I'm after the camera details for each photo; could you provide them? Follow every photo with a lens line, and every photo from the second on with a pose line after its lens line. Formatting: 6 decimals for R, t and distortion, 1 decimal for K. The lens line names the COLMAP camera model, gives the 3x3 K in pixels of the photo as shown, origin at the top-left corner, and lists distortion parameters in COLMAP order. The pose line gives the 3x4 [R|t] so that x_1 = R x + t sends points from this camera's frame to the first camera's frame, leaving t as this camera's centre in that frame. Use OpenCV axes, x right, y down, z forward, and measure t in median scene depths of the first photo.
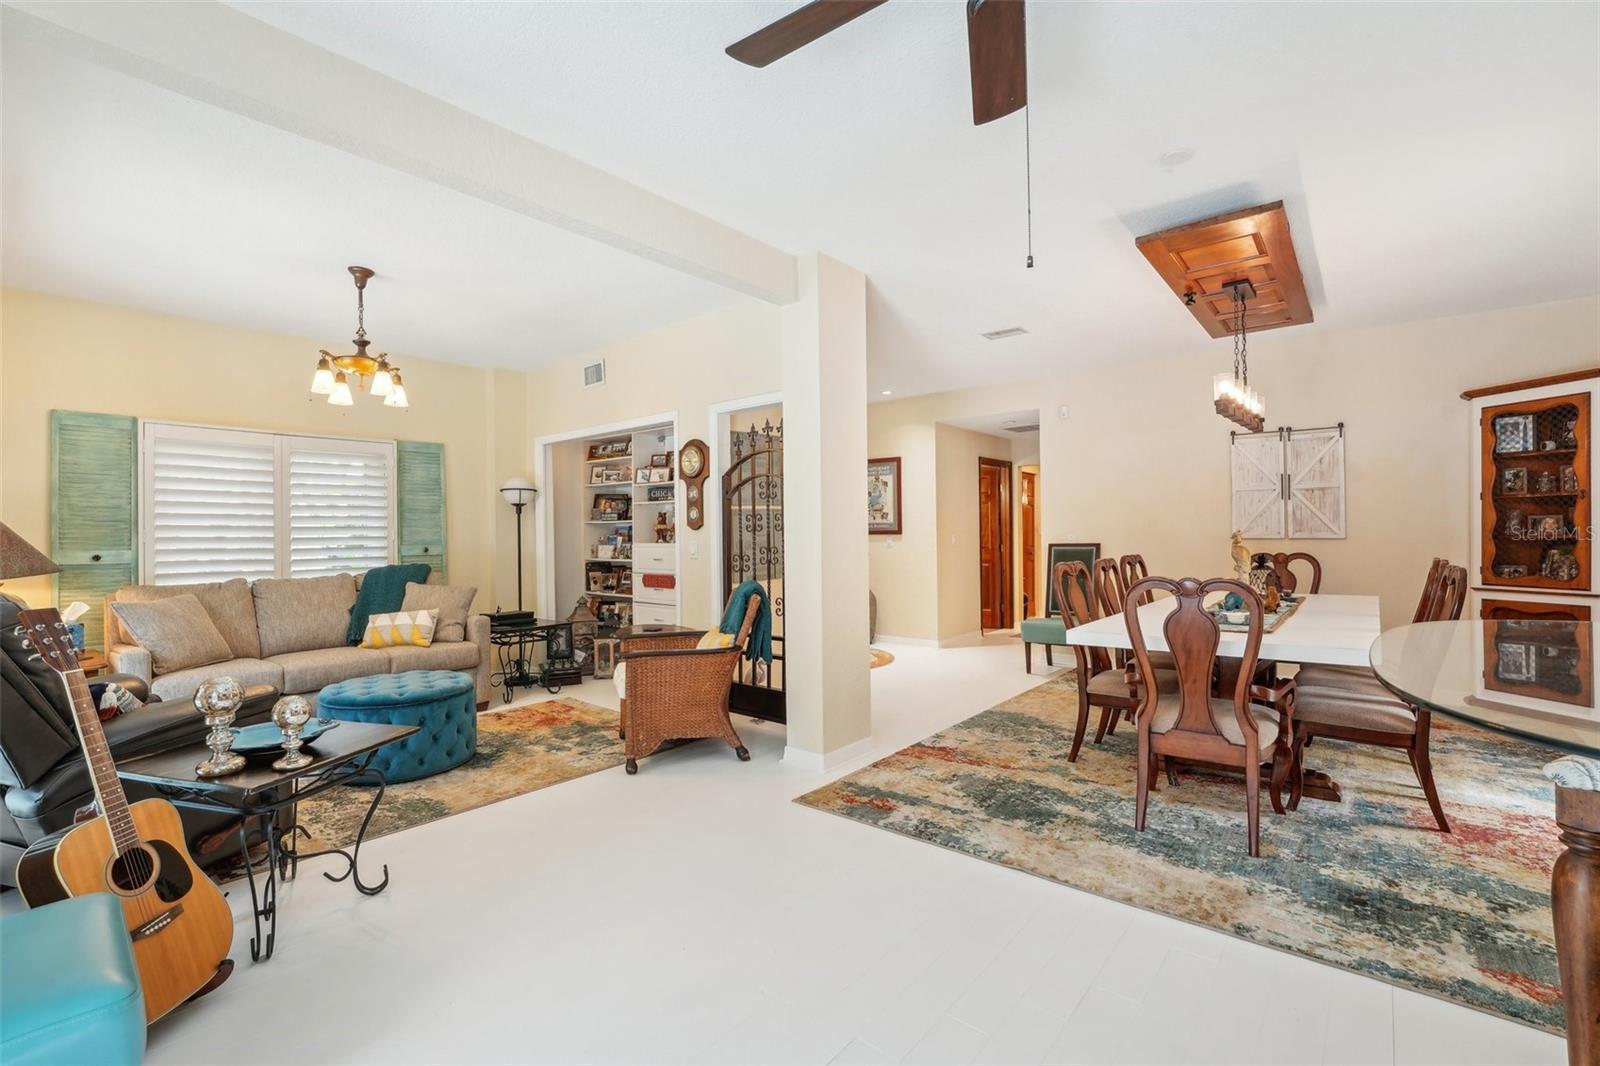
lens RADIAL K [[693.1, 0, 799.1], [0, 693.1, 536.5], [0, 0, 1]] dist [-0.019670, -0.000088]
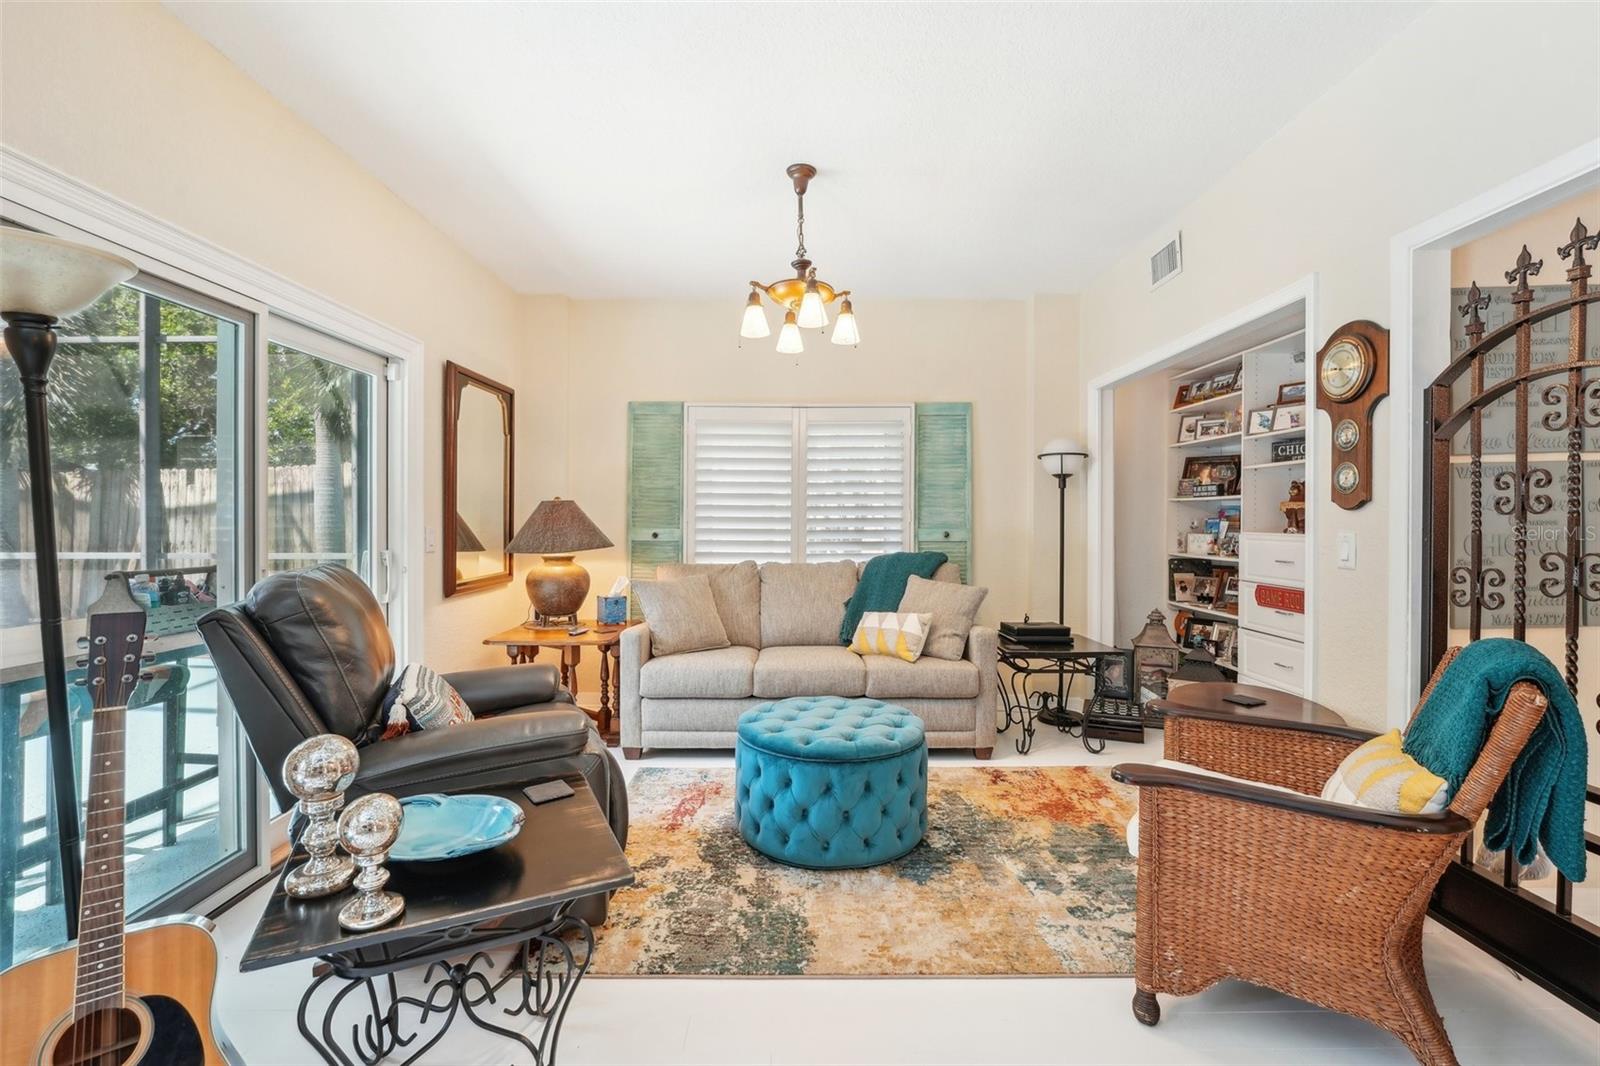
lens RADIAL K [[693.1, 0, 806.8], [0, 693.1, 528.1], [0, 0, 1]] dist [-0.019670, -0.000088]
pose [[0.649348, 0.019922, -0.760231, -0.034382], [-0.009523, 0.999791, 0.018065, -0.001950], [0.760432, -0.004490, 0.649402, 0.414102]]
